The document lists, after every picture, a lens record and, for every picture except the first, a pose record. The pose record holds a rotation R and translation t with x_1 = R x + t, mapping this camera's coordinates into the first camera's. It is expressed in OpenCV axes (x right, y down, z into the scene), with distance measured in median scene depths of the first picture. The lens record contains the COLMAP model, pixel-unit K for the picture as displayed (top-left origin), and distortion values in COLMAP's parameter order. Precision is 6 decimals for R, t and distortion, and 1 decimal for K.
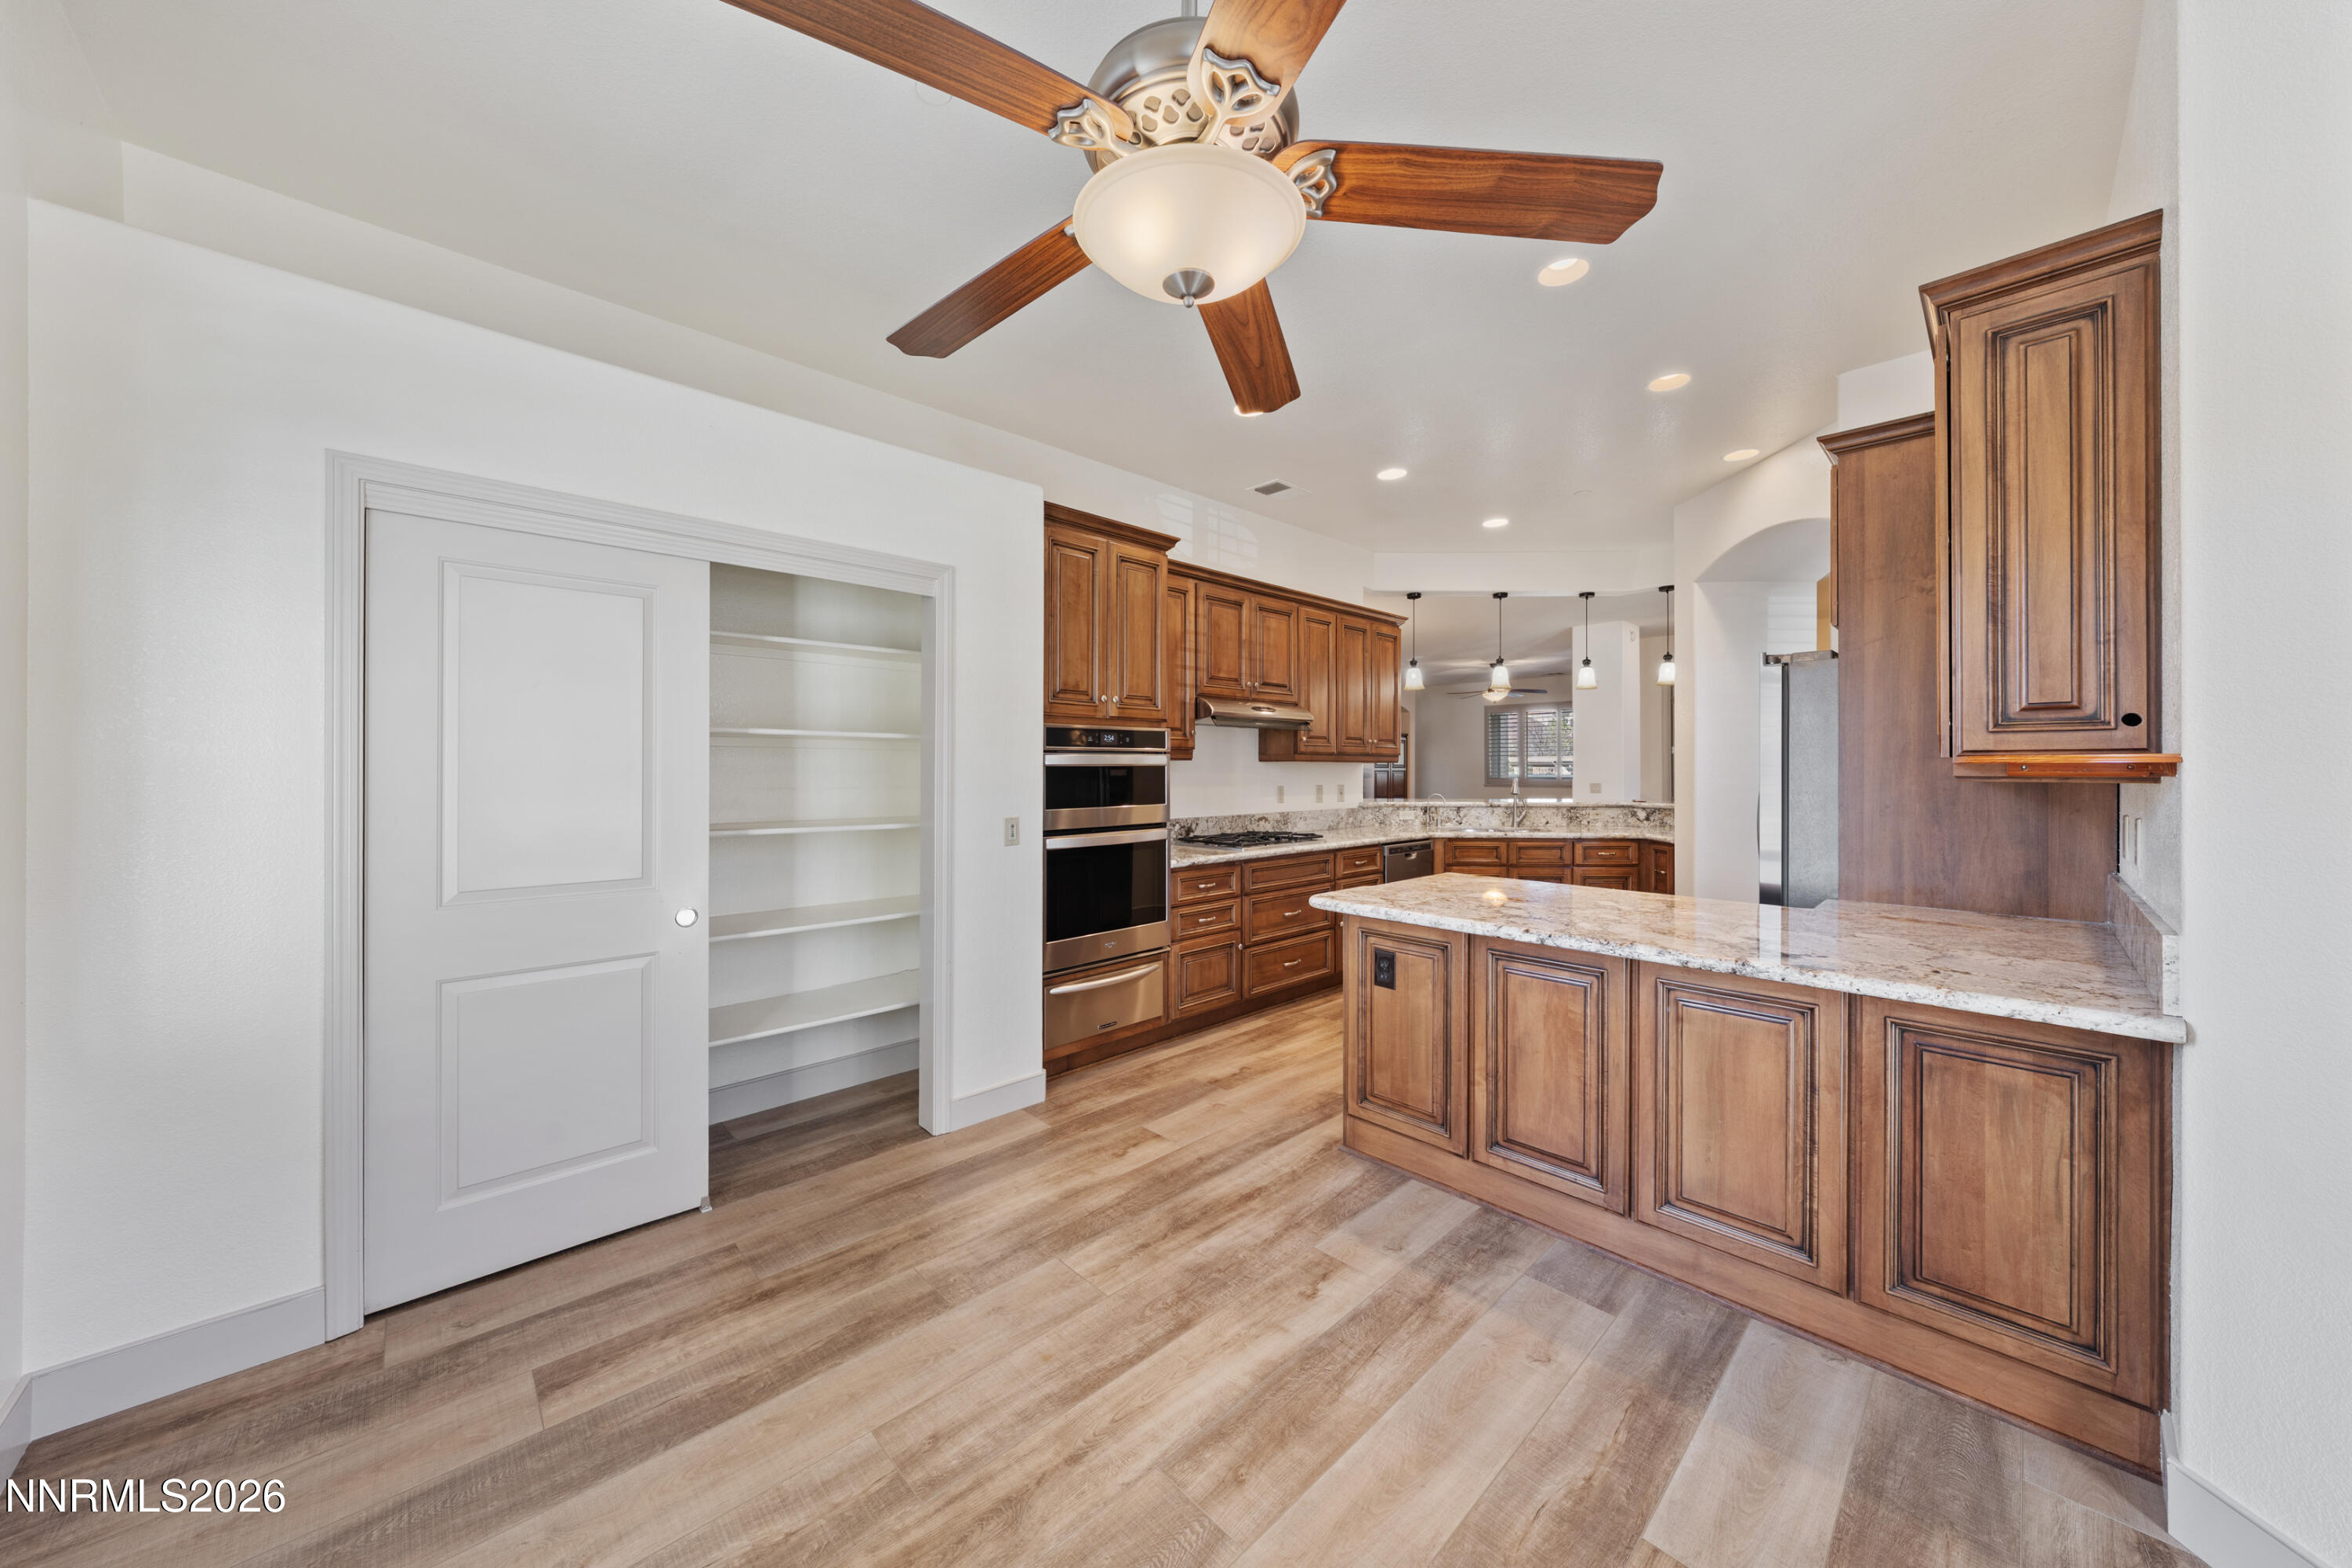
lens RADIAL K [[806.2, 0, 1171.7], [0, 806.2, 766.7], [0, 0, 1]] dist [-0.000095, 0.000062]
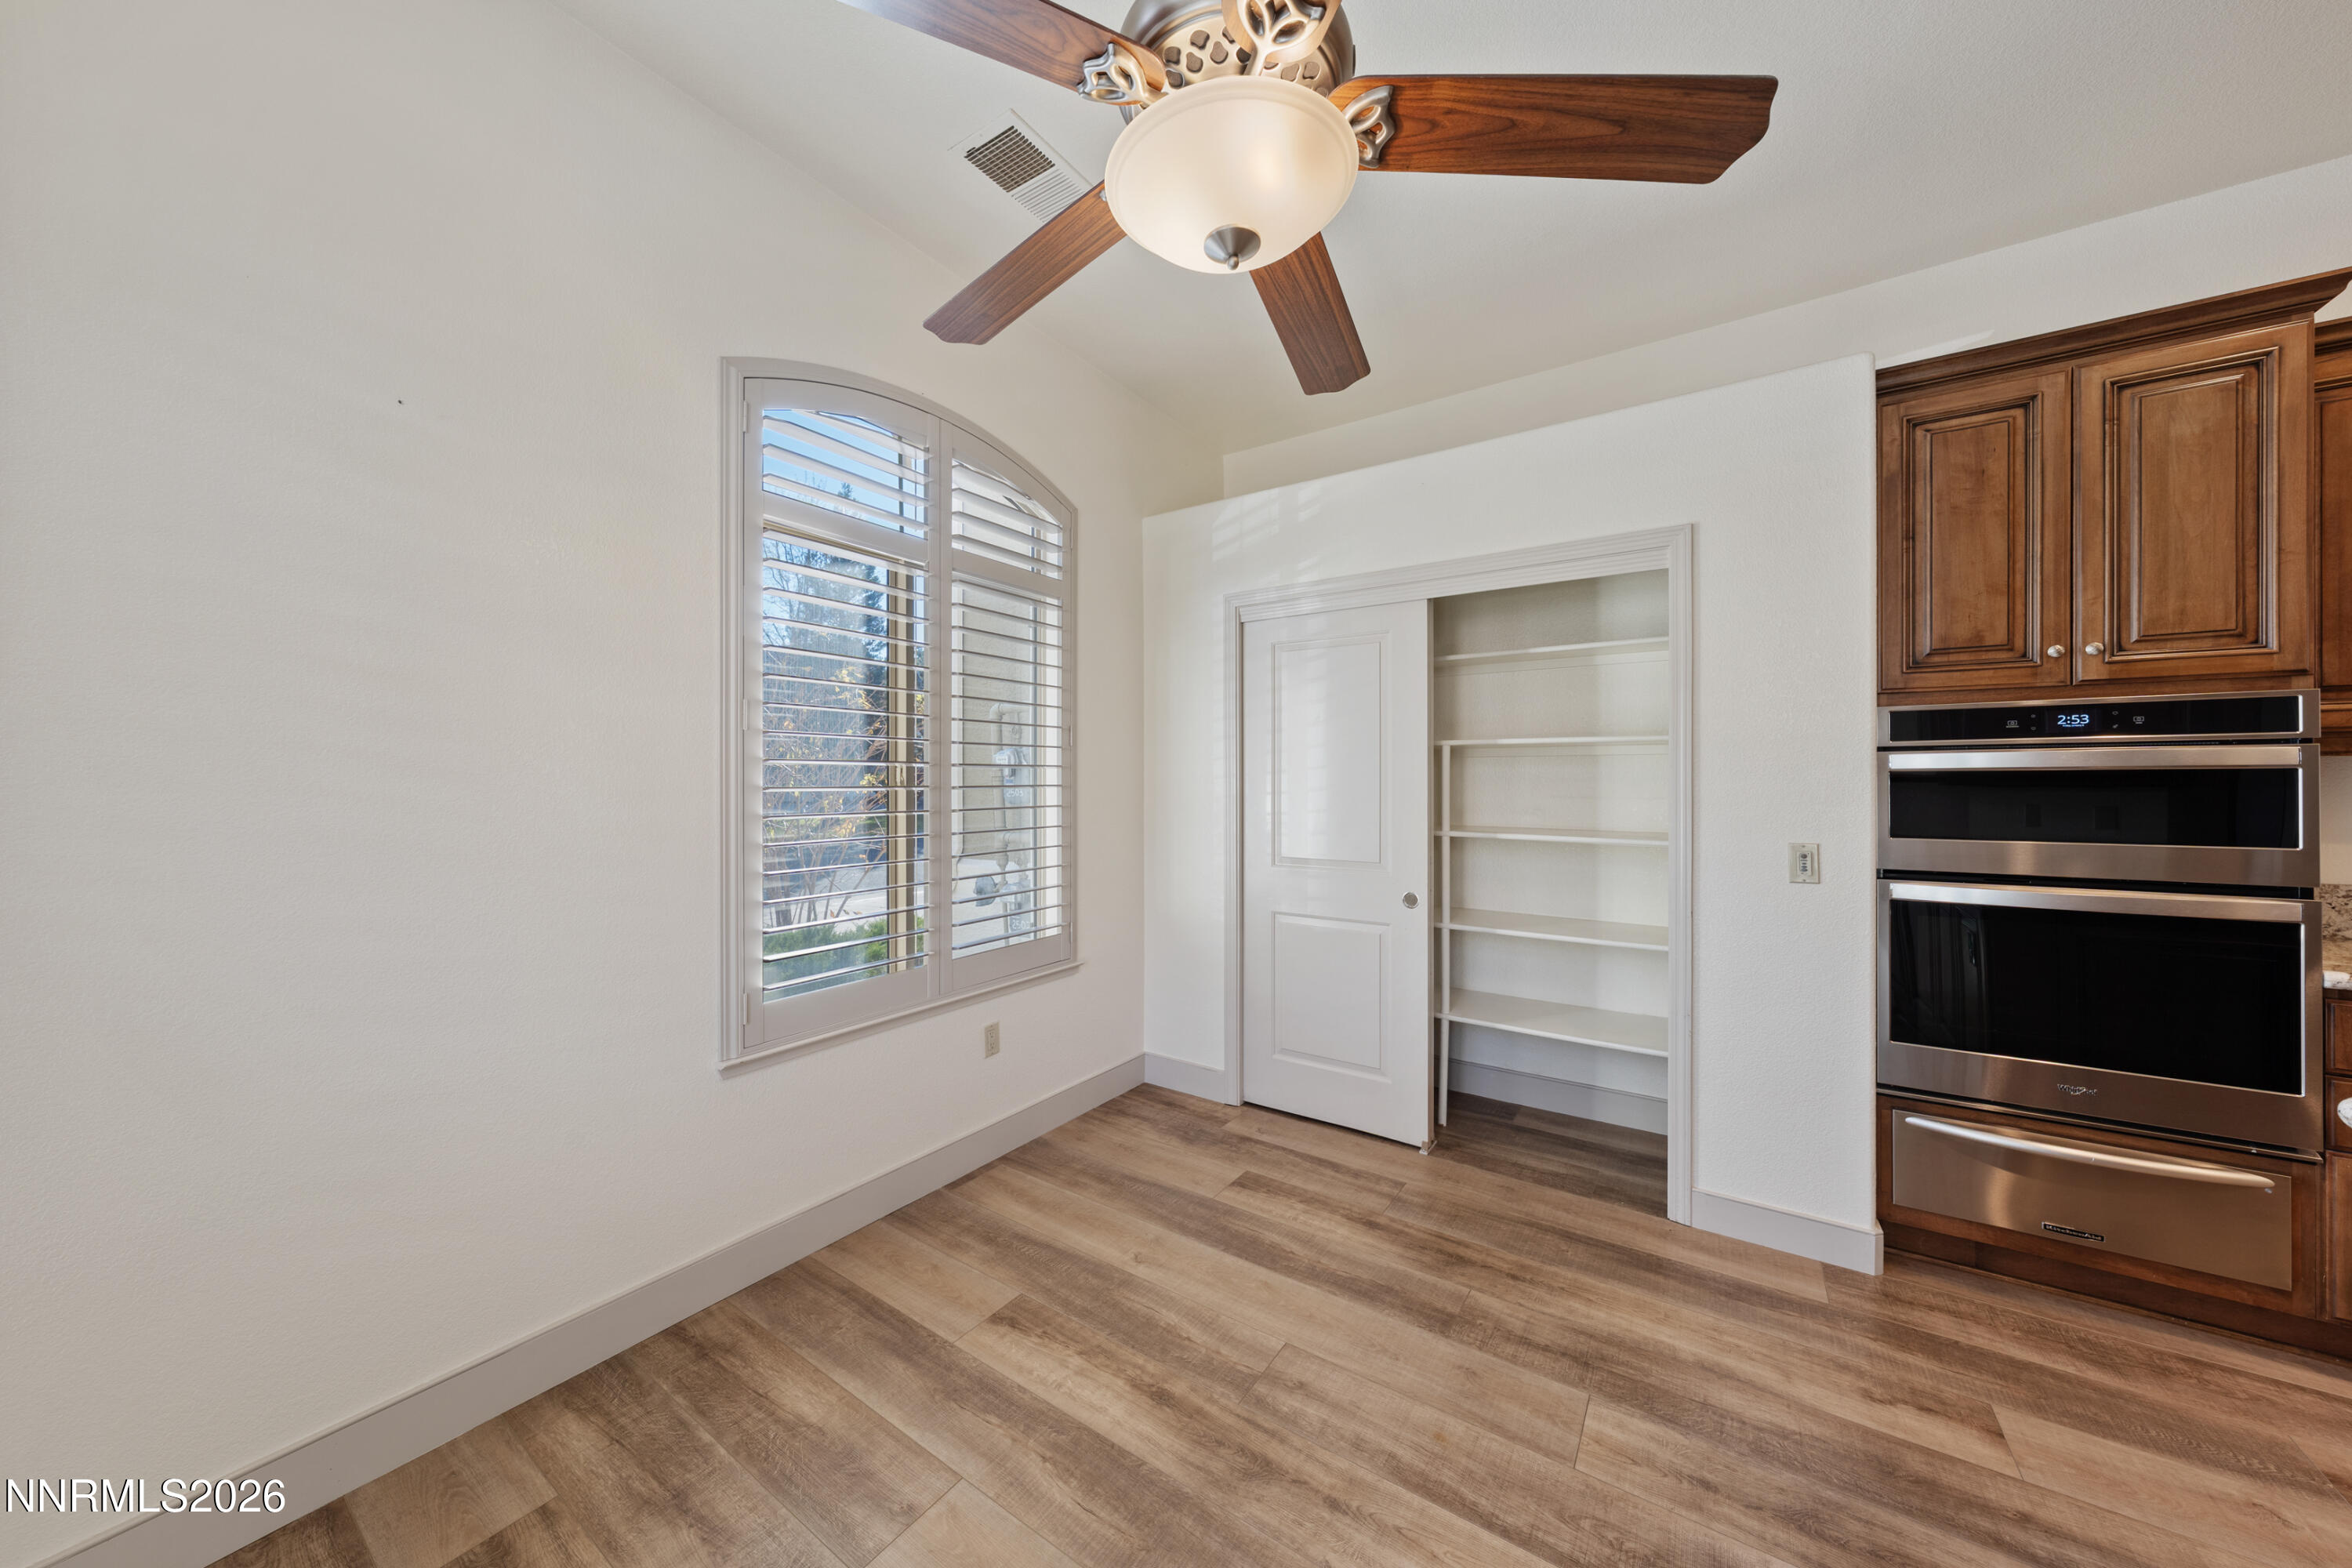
lens RADIAL K [[800.1, 0, 1174.2], [0, 800.1, 782.4], [0, 0, 1]] dist [-0.000267, 0.000212]
pose [[0.216607, 0.001979, -0.976257, 0.435934], [0.003344, 0.999991, 0.002769, 0.005459], [0.976253, -0.003865, 0.216598, 0.358051]]
